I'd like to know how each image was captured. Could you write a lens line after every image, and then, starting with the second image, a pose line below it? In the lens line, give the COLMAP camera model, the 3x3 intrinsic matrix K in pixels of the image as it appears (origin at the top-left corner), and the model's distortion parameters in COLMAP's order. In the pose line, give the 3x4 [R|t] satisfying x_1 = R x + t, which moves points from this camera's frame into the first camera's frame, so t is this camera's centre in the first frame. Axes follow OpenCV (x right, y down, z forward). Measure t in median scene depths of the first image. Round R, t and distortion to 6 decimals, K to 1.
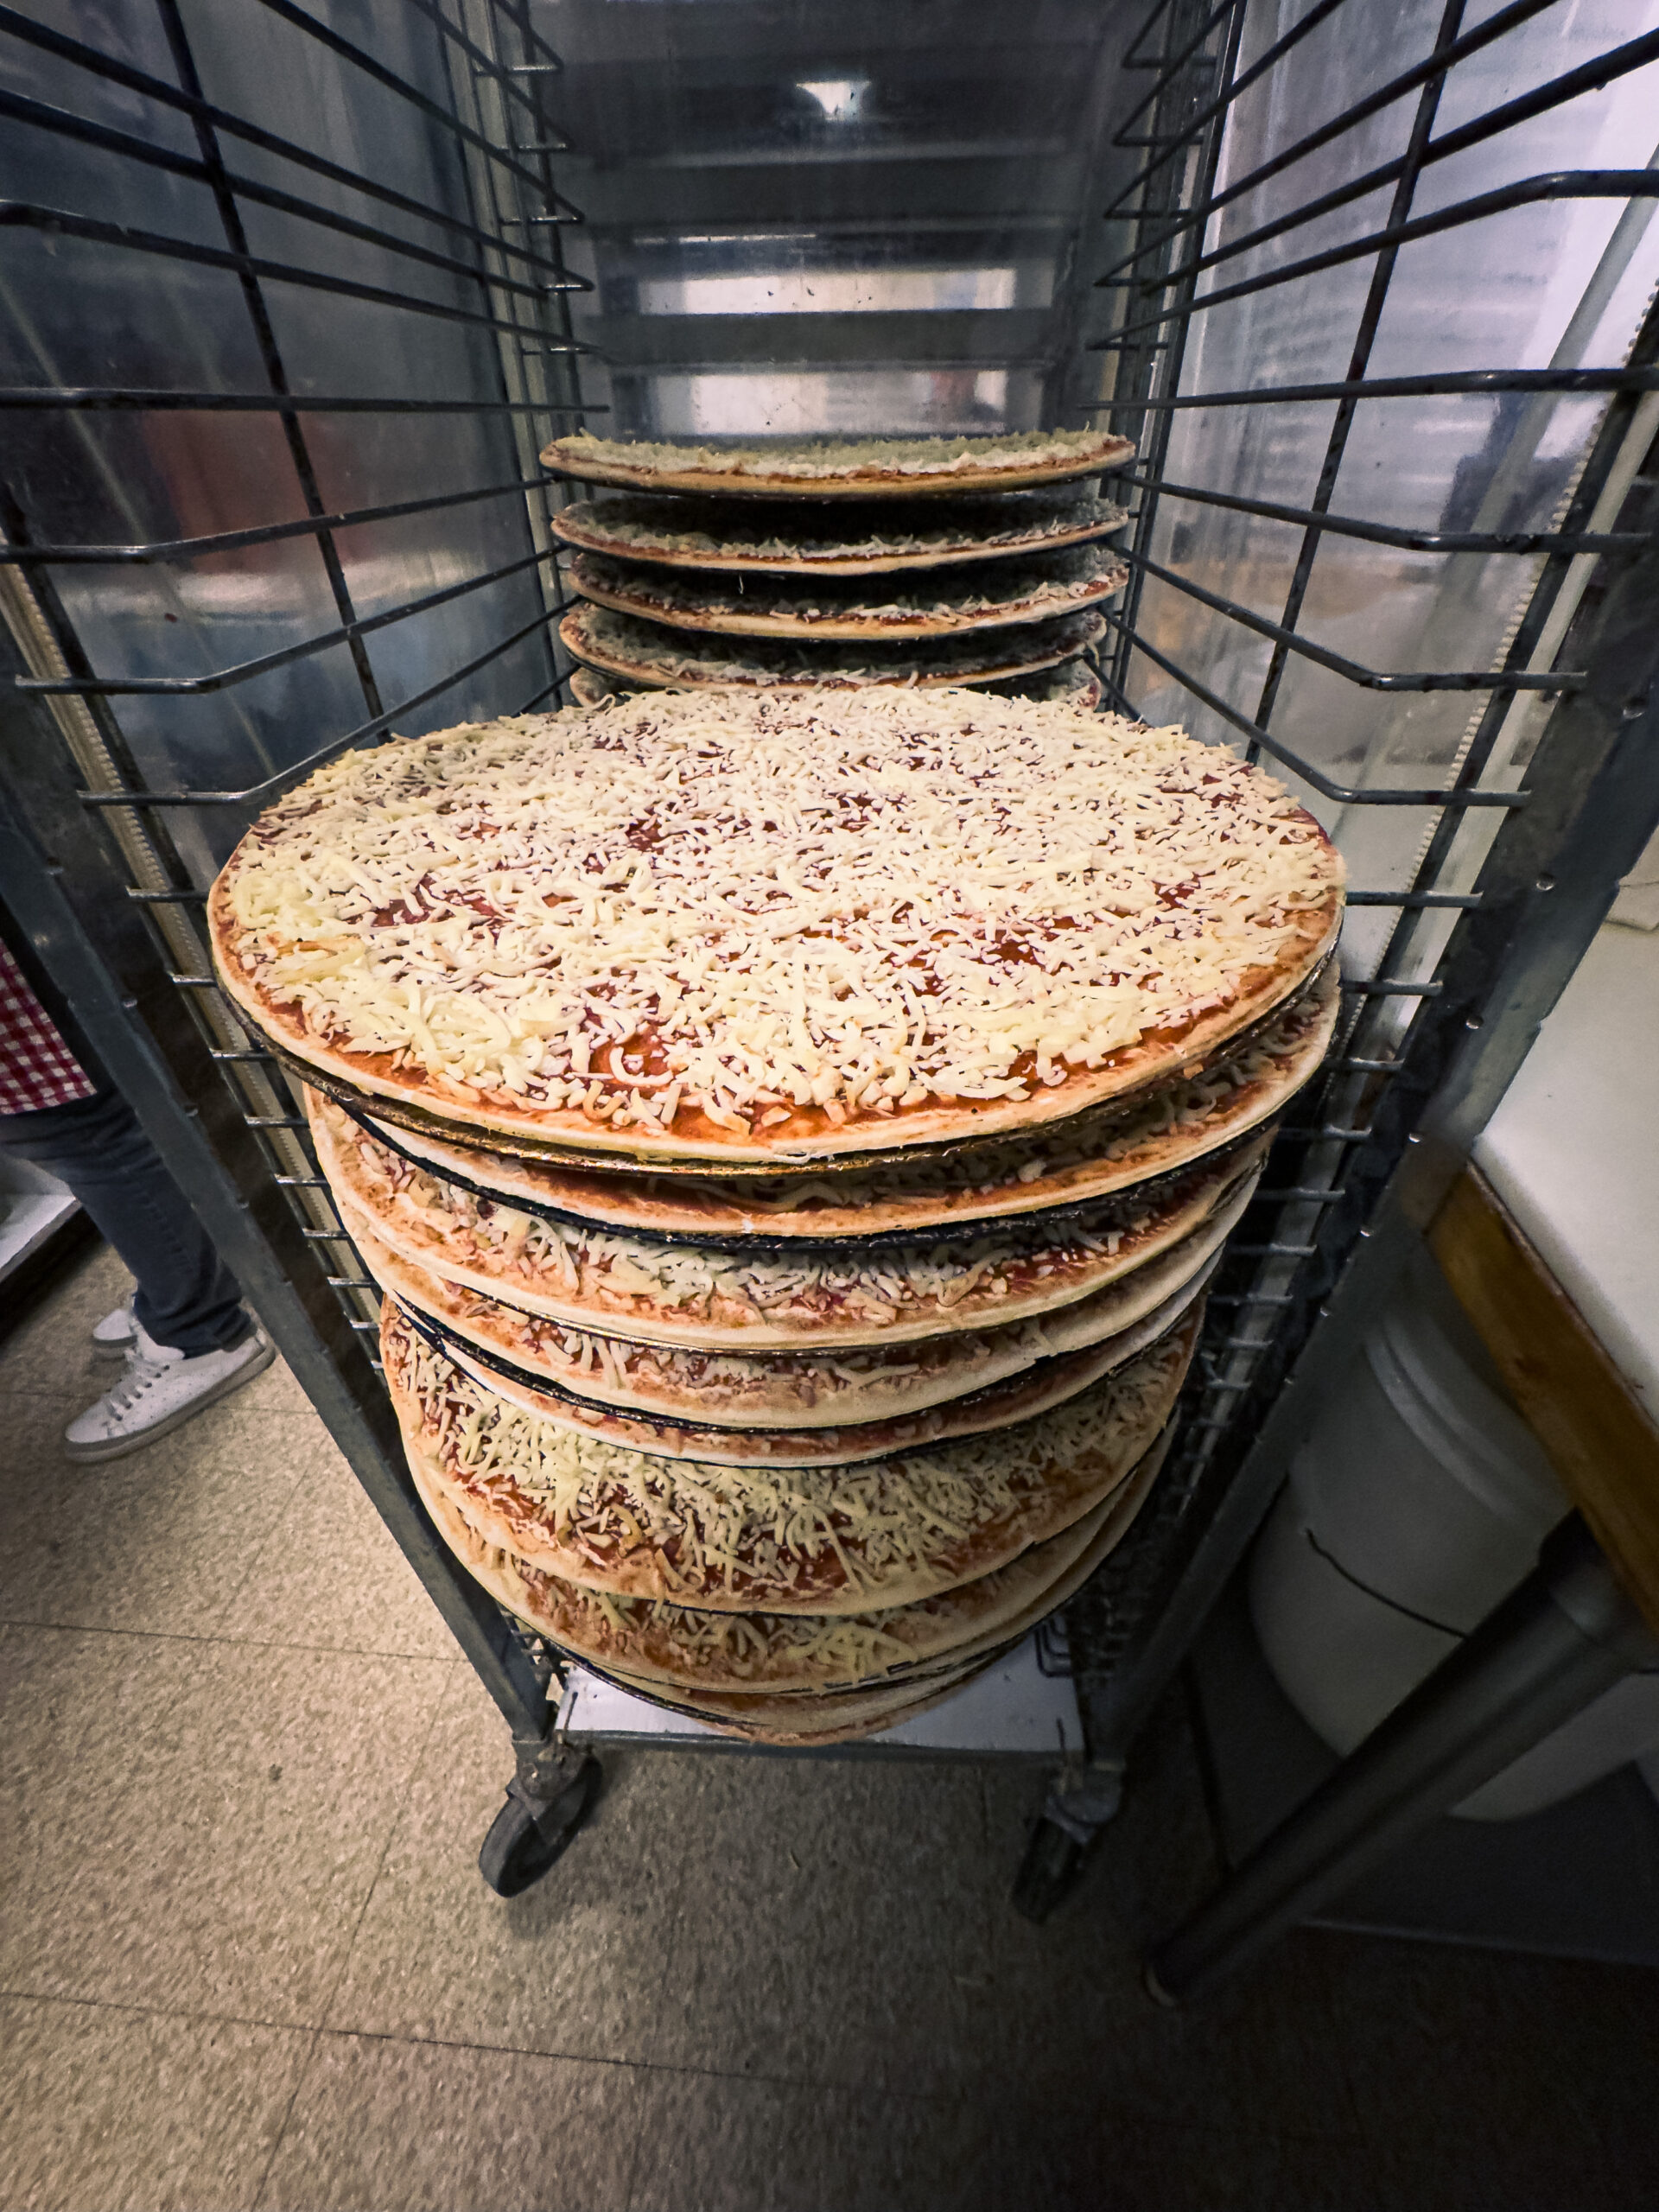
lens RADIAL K [[887.0, 0, 822.7], [0, 887.0, 1105.6], [0, 0, 1]] dist [-0.002676, -0.000303]
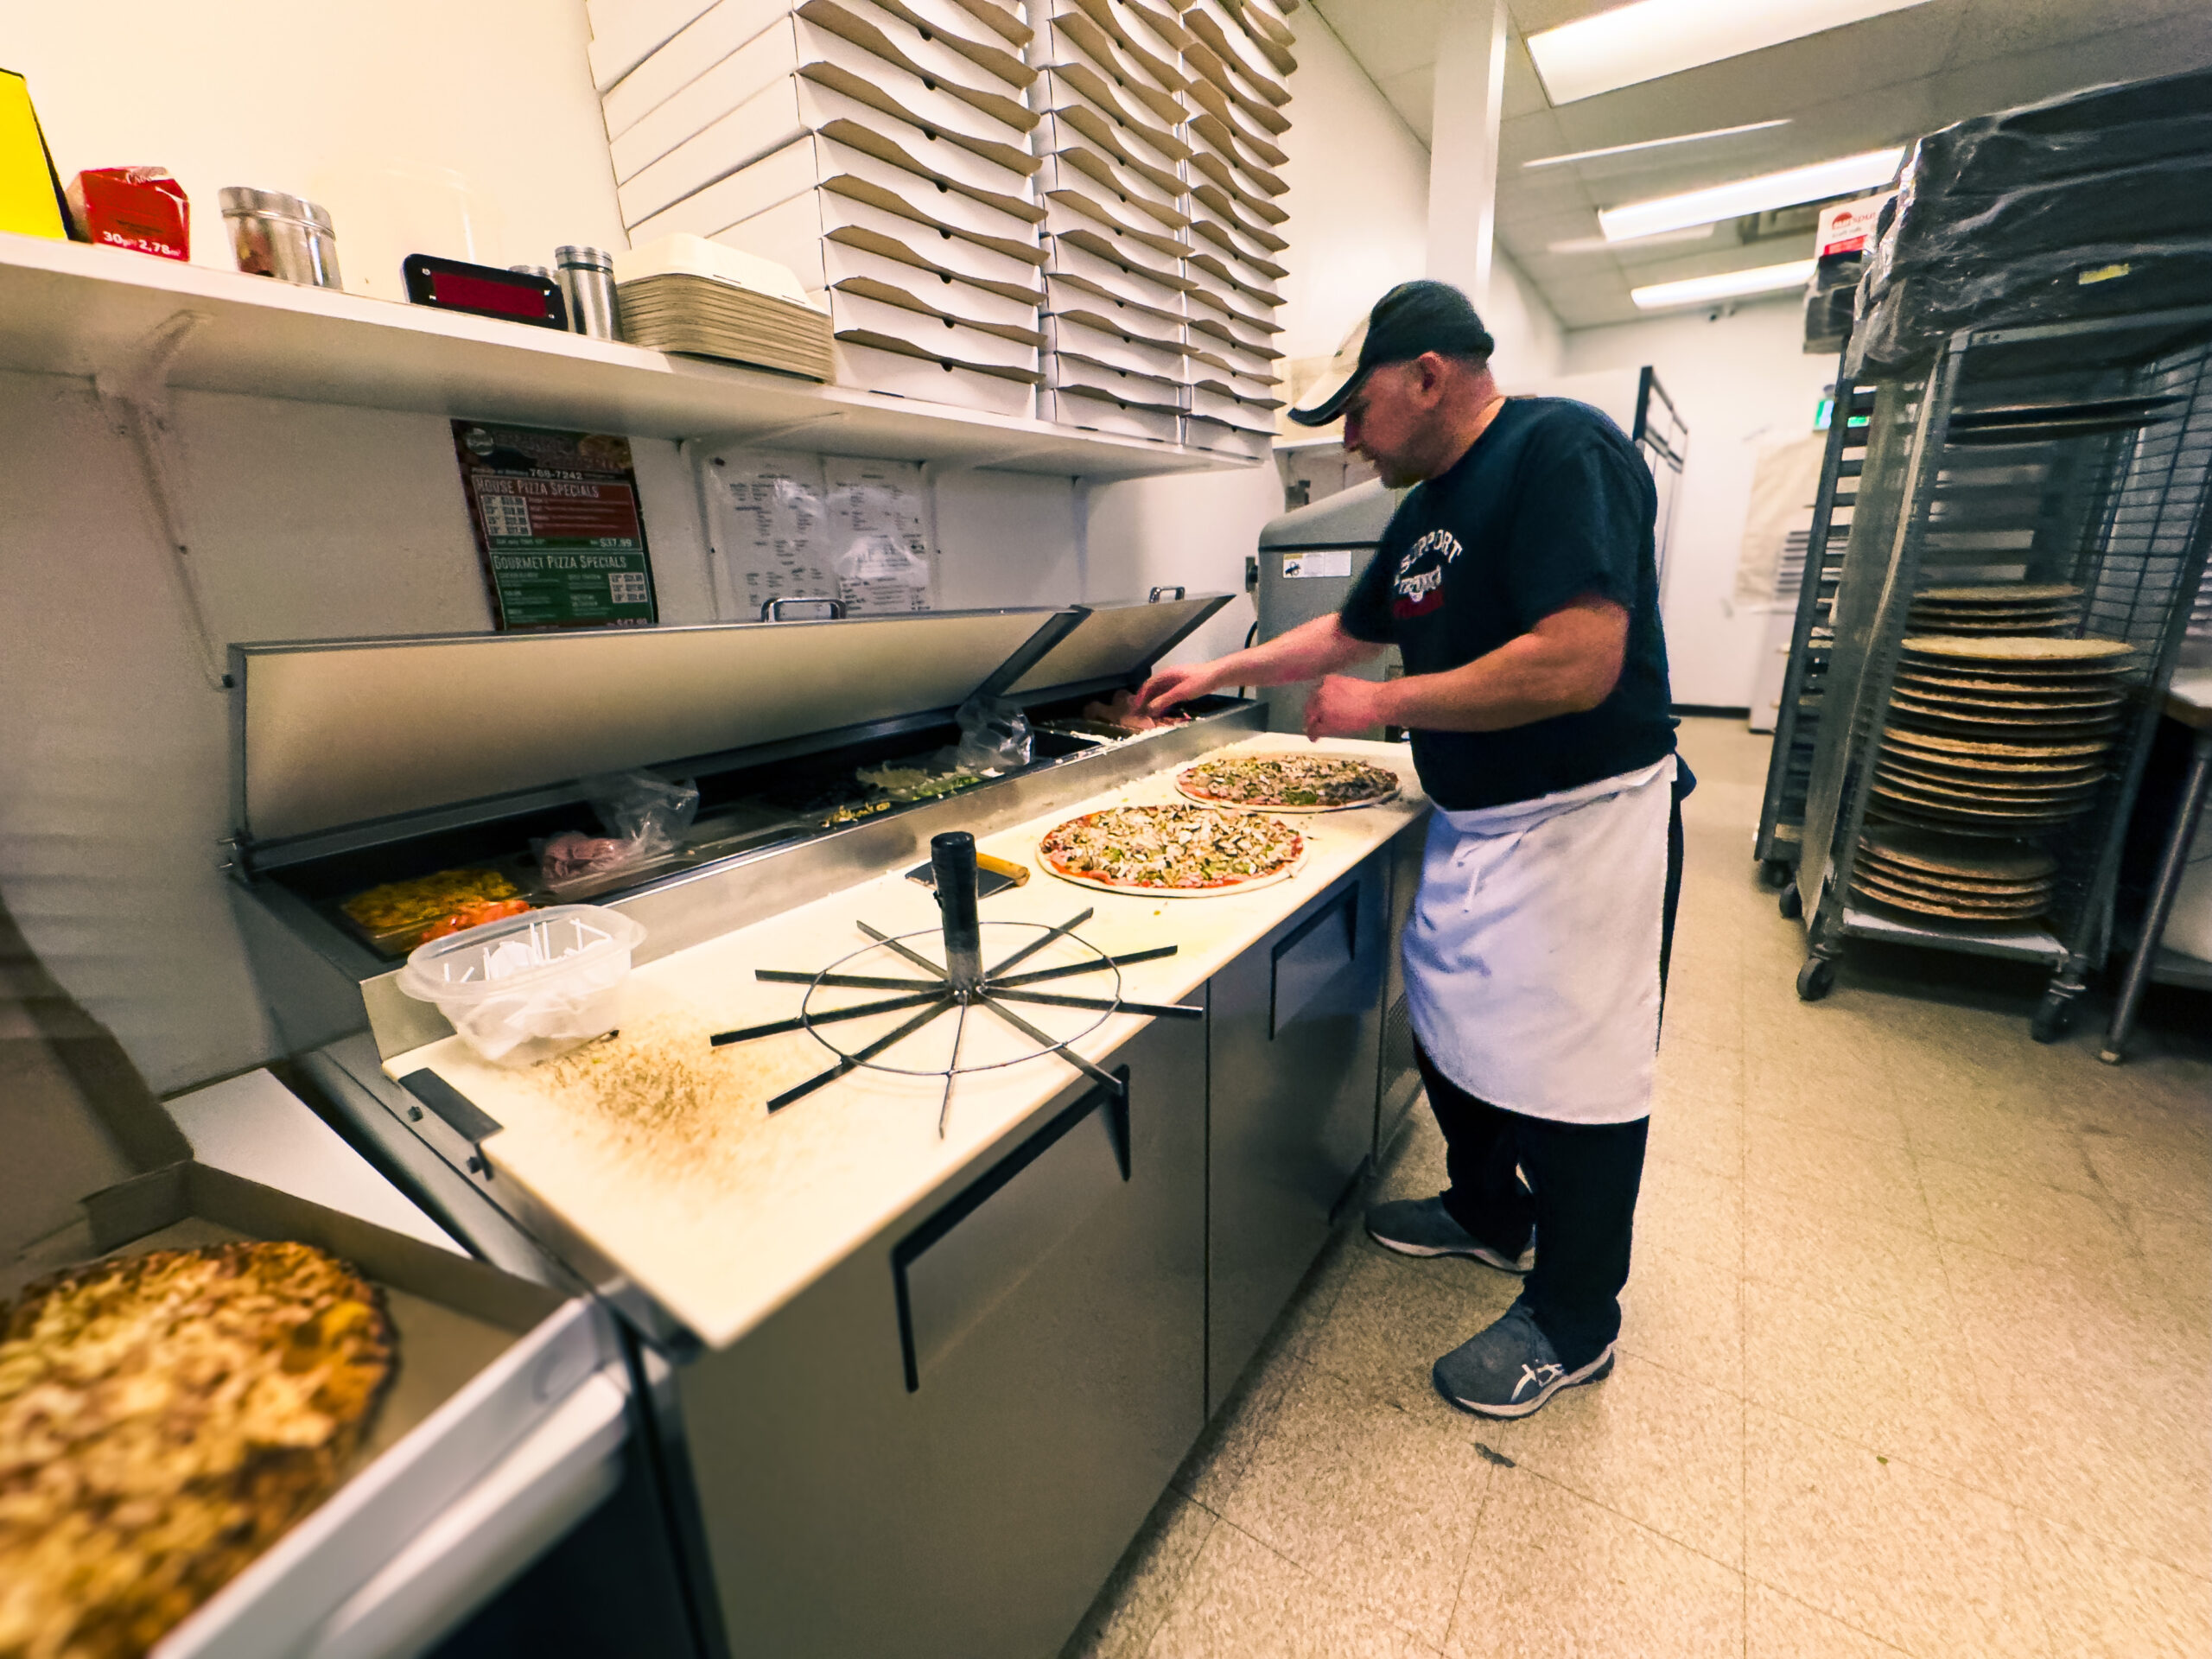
lens RADIAL K [[887.0, 0, 1114.5], [0, 887.0, 821.0], [0, 0, 1]] dist [-0.002676, -0.000303]
pose [[0.860852, 0.111663, -0.496453, -1.381240], [-0.282869, 0.916004, -0.284467, 2.697366], [0.422988, 0.385315, 0.820130, -3.883335]]
